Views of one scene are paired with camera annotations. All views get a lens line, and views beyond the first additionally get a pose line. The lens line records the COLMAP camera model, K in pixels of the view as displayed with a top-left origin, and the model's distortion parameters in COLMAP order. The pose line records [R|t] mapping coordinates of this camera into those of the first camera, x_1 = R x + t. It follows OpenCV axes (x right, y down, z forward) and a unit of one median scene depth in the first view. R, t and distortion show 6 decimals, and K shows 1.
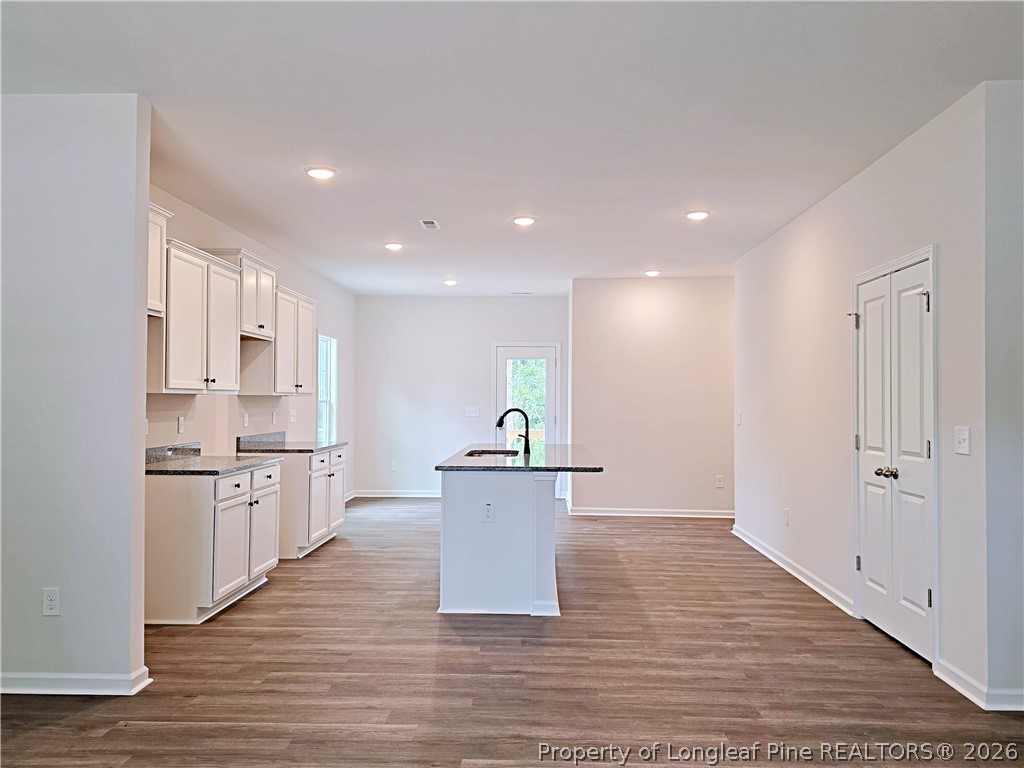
lens RADIAL K [[793.8, 0, 509.1], [0, 793.8, 387.6], [0, 0, 1]] dist [0.049378, -0.004429]
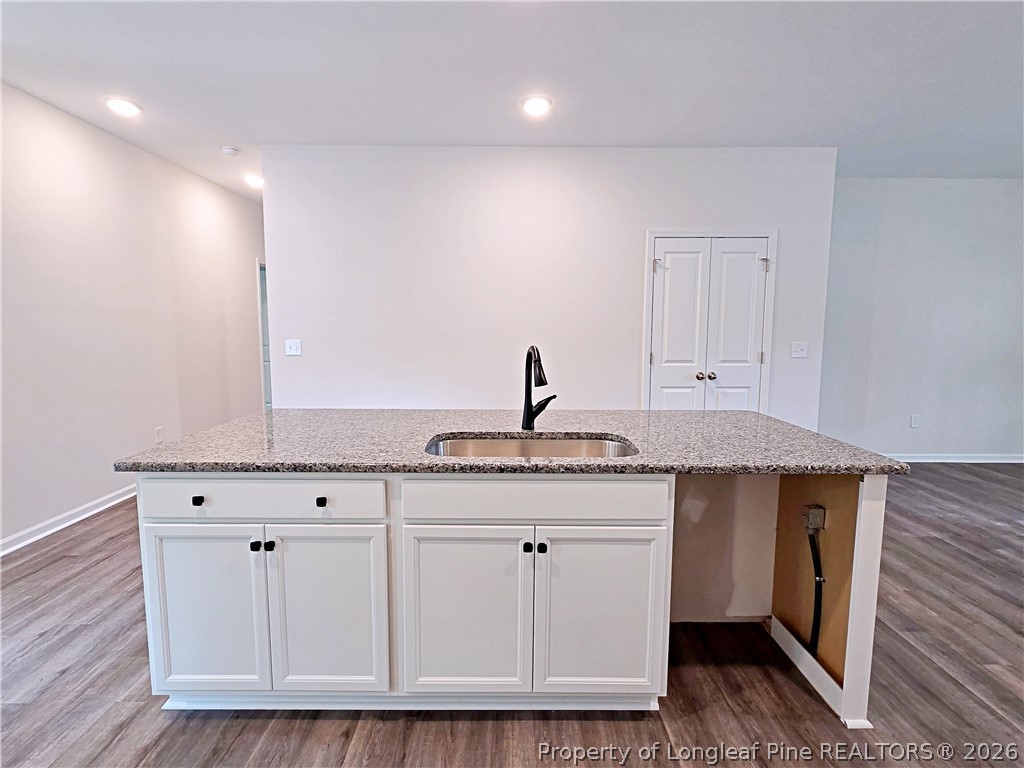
lens RADIAL K [[512.8, 0, 507.9], [0, 512.8, 379.0], [0, 0, 1]] dist [0.000662, 0.000552]
pose [[-0.044730, -0.109912, 0.992934, -0.432217], [-0.018371, 0.993852, 0.109186, 0.014585], [-0.998830, -0.013357, -0.046474, 1.367656]]
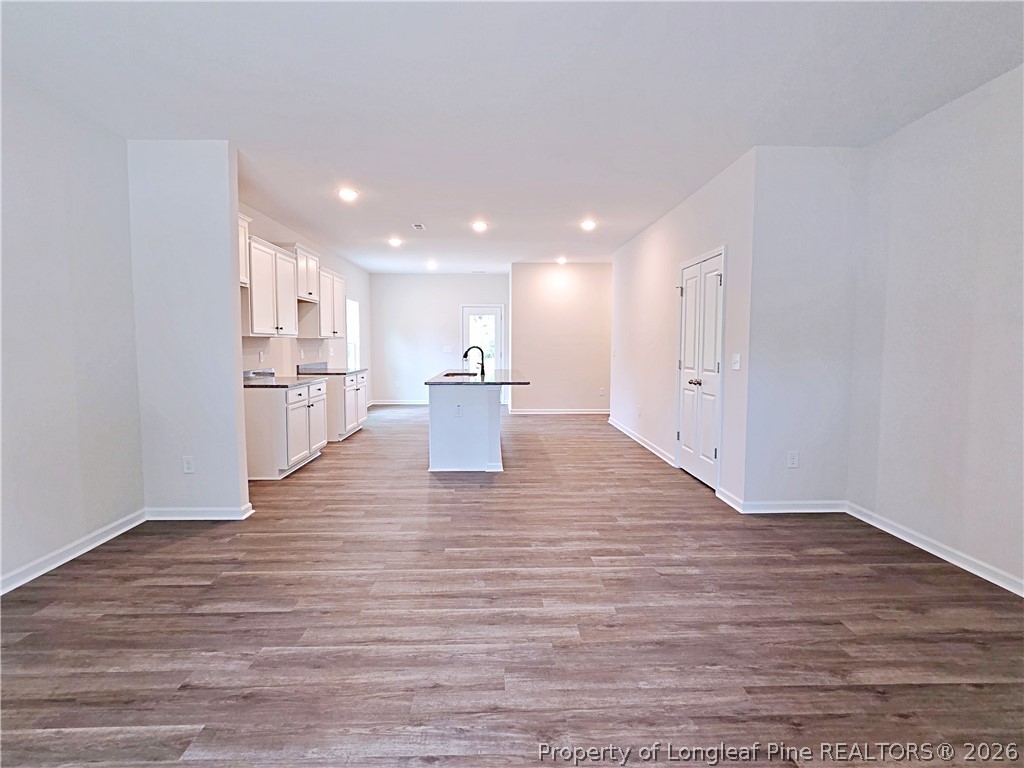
lens RADIAL K [[512.8, 0, 507.9], [0, 512.8, 379.0], [0, 0, 1]] dist [0.000662, 0.000552]
pose [[0.997460, -0.008498, 0.070714, 0.000315], [0.002383, 0.996283, 0.086104, 0.005344], [-0.071183, -0.085716, 0.993773, -0.043355]]
